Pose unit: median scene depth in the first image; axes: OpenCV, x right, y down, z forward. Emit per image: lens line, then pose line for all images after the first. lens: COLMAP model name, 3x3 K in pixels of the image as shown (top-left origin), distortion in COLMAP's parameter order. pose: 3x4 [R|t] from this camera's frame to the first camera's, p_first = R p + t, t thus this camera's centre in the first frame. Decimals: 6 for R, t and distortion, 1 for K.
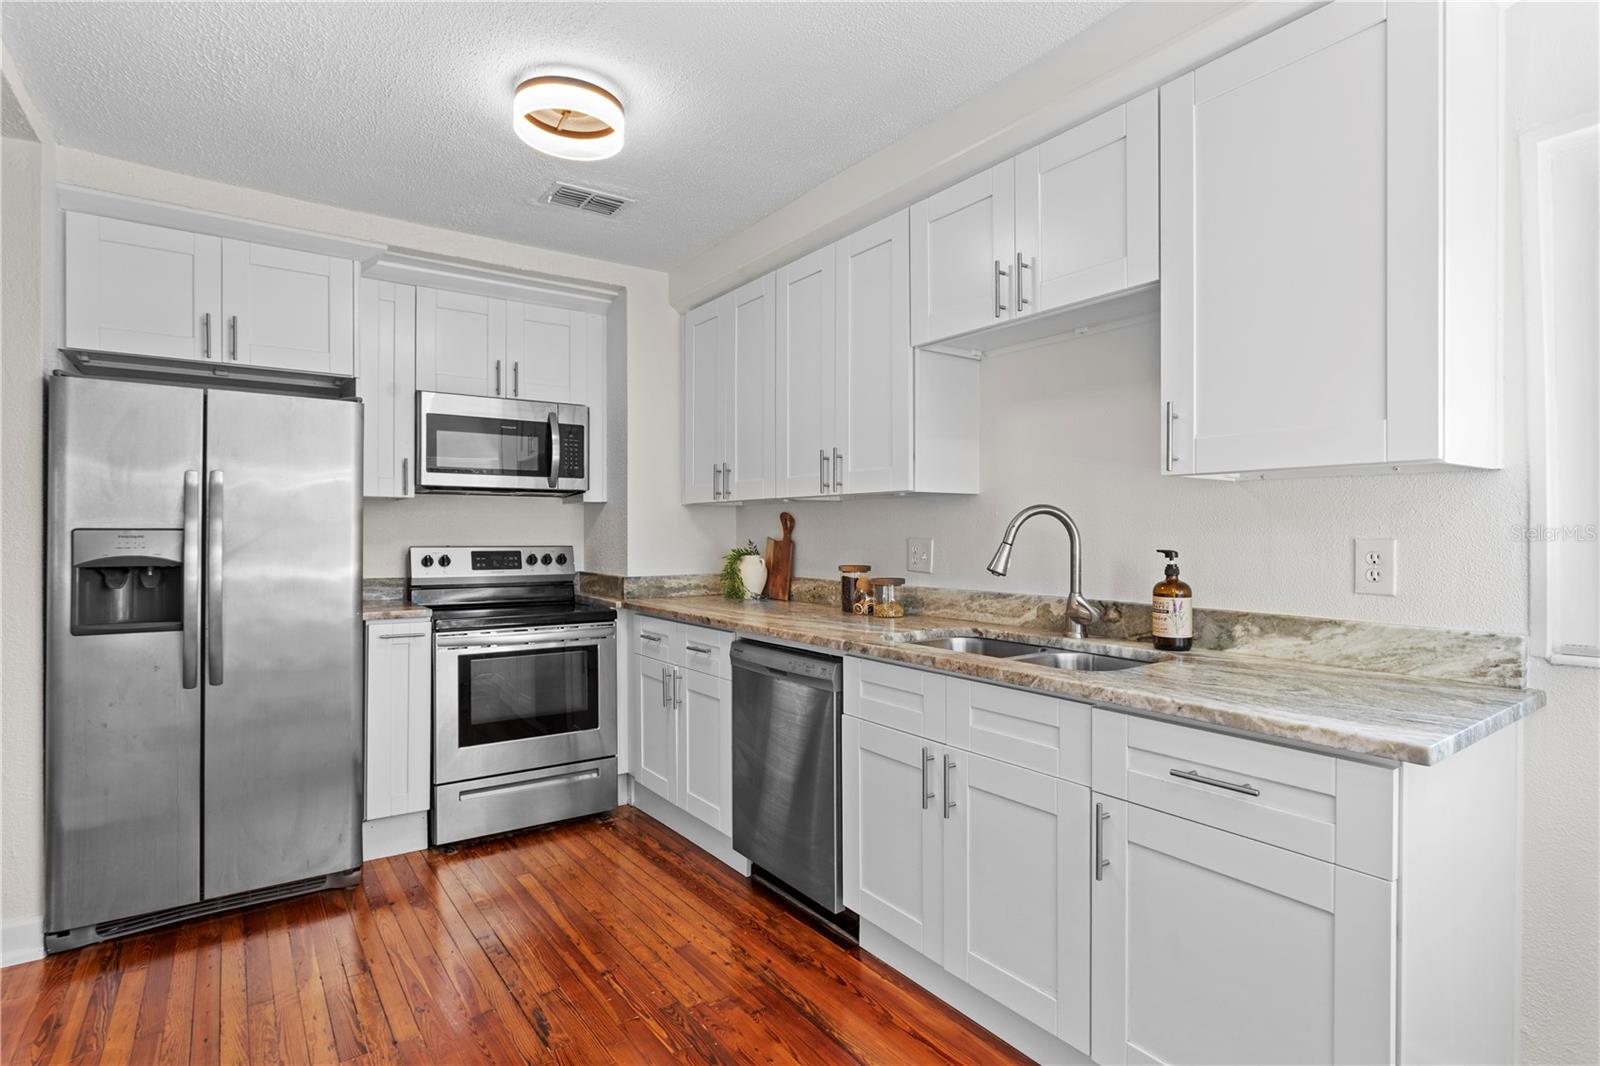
lens RADIAL K [[793.6, 0, 779.4], [0, 793.6, 529.0], [0, 0, 1]] dist [-0.004281, 0.000979]
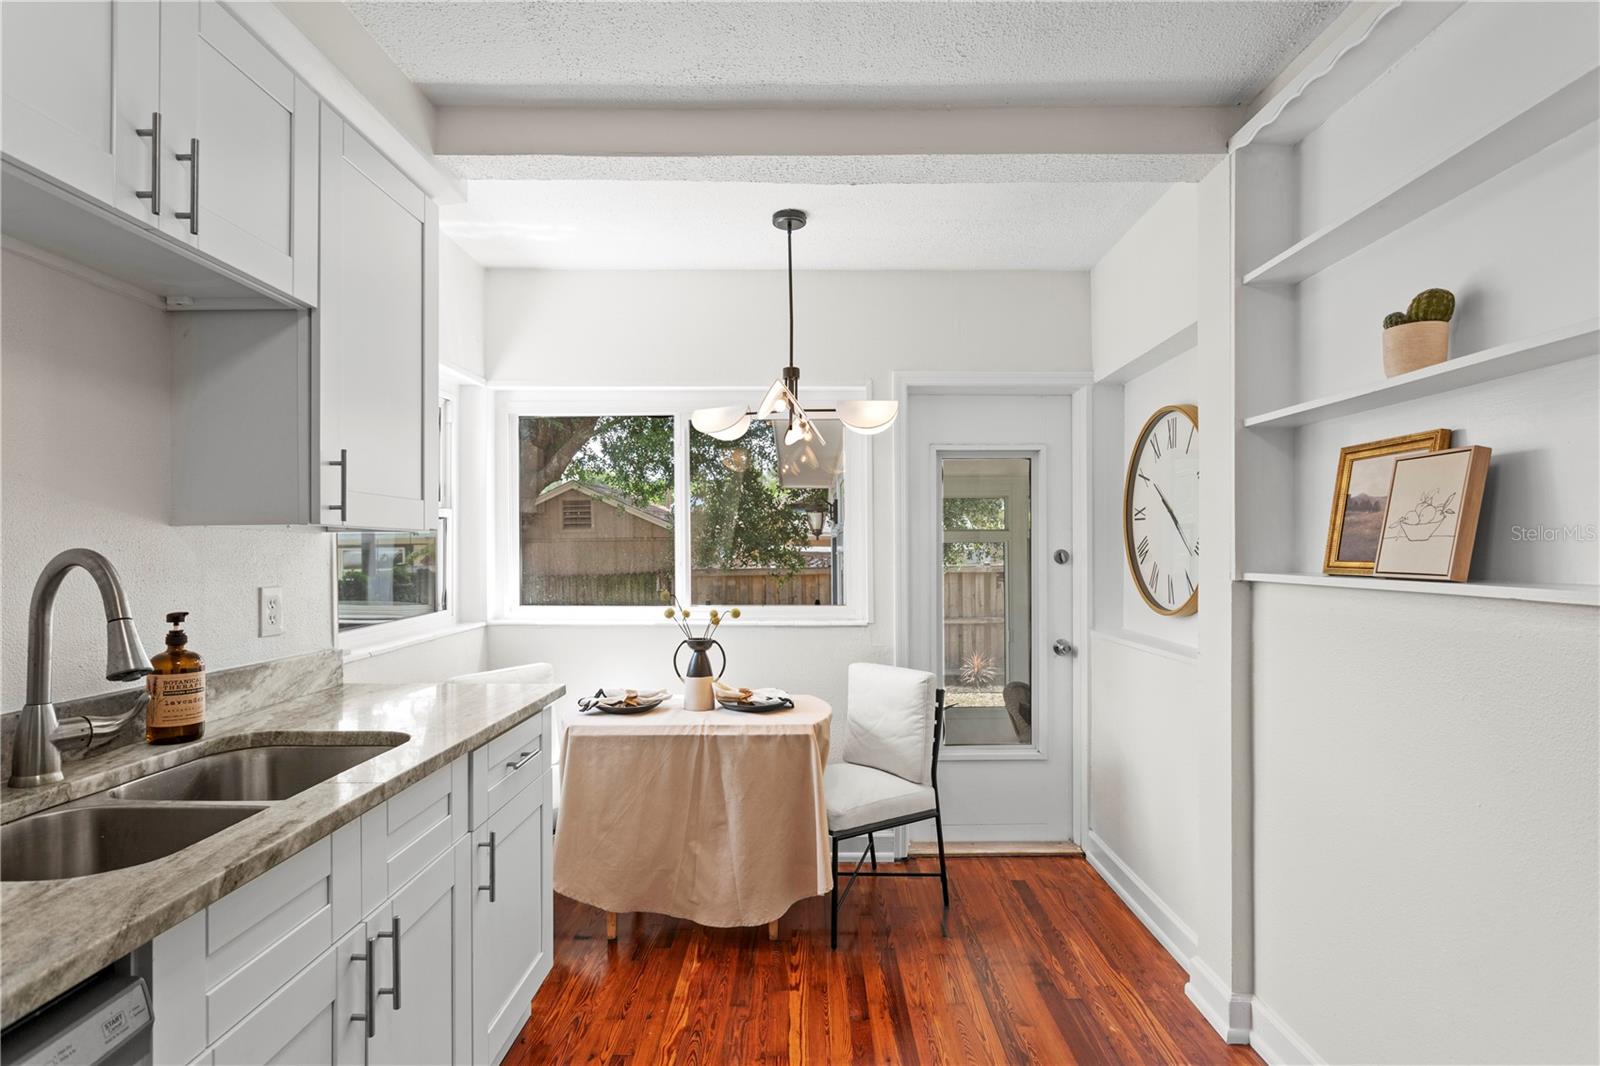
lens RADIAL K [[804.6, 0, 805.5], [0, 804.6, 546.4], [0, 0, 1]] dist [-0.022434, 0.000341]
pose [[-0.818322, 0.006709, 0.574722, -0.392852], [0.004109, 0.999975, -0.005822, -0.026306], [-0.574746, -0.002403, -0.818328, 1.110855]]
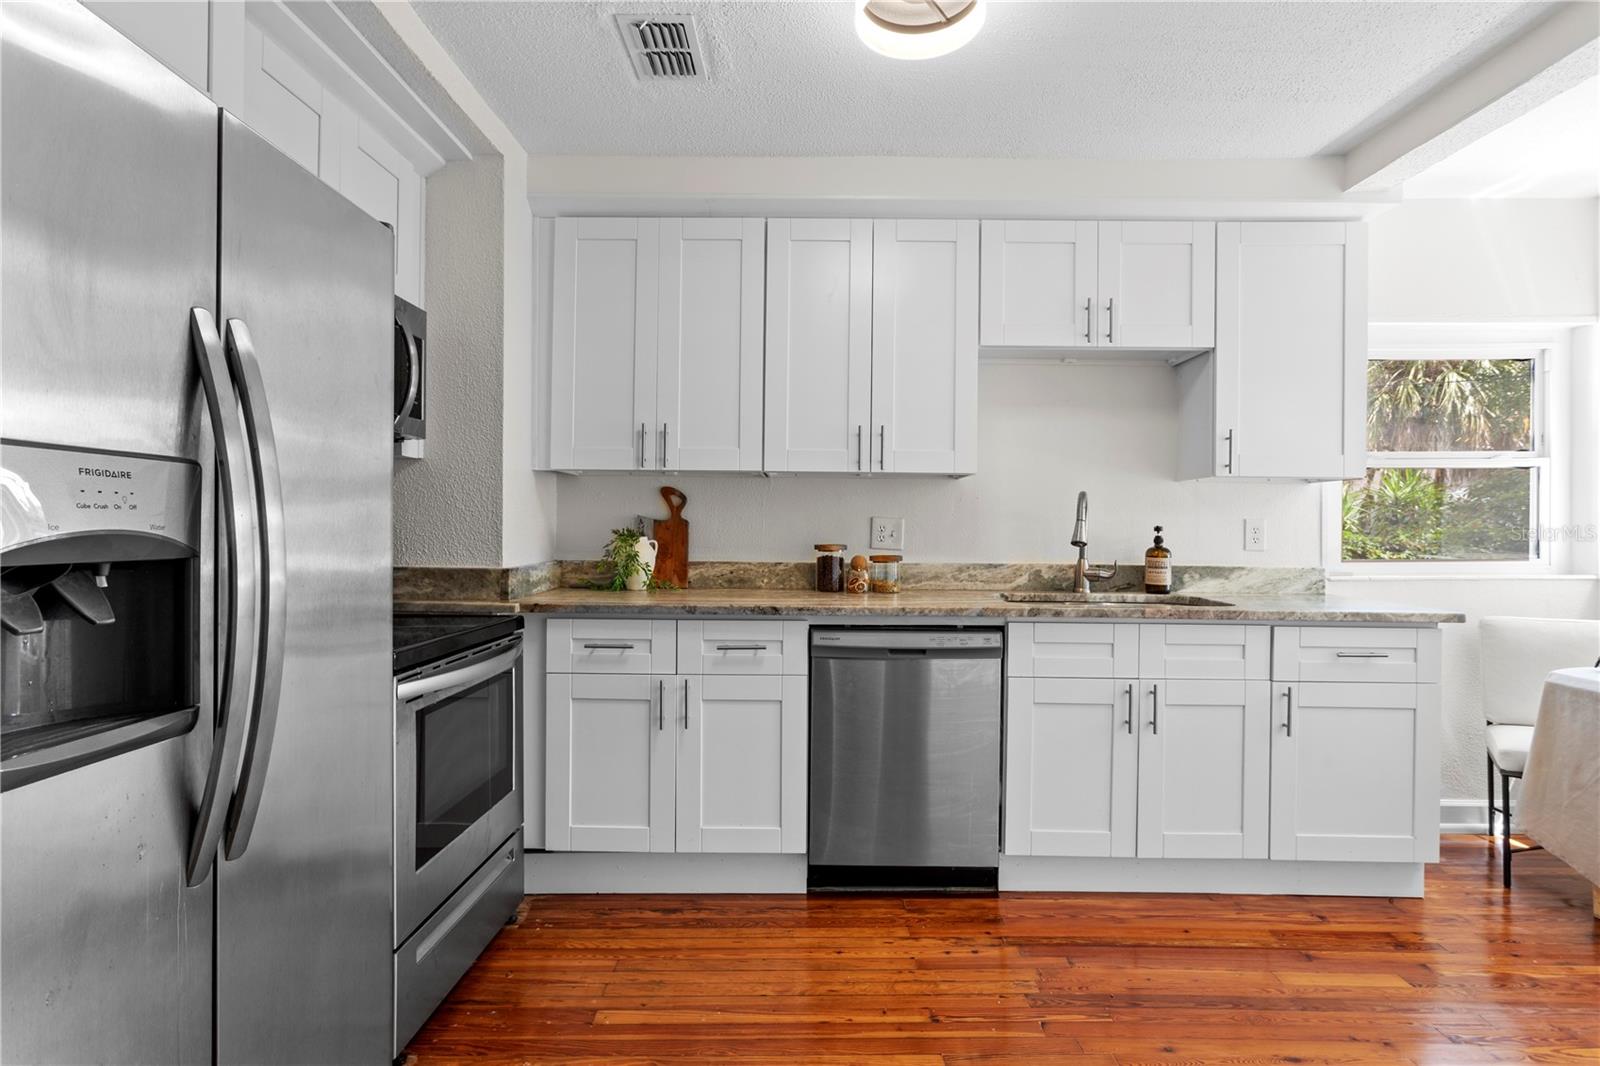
lens RADIAL K [[801.5, 0, 809.4], [0, 801.5, 516.2], [0, 0, 1]] dist [-0.003500, 0.000053]
pose [[0.578440, 0.016488, 0.815558, -0.951693], [-0.013109, 0.999854, -0.010917, 0.028443], [-0.815620, -0.004377, 0.578572, 0.578795]]
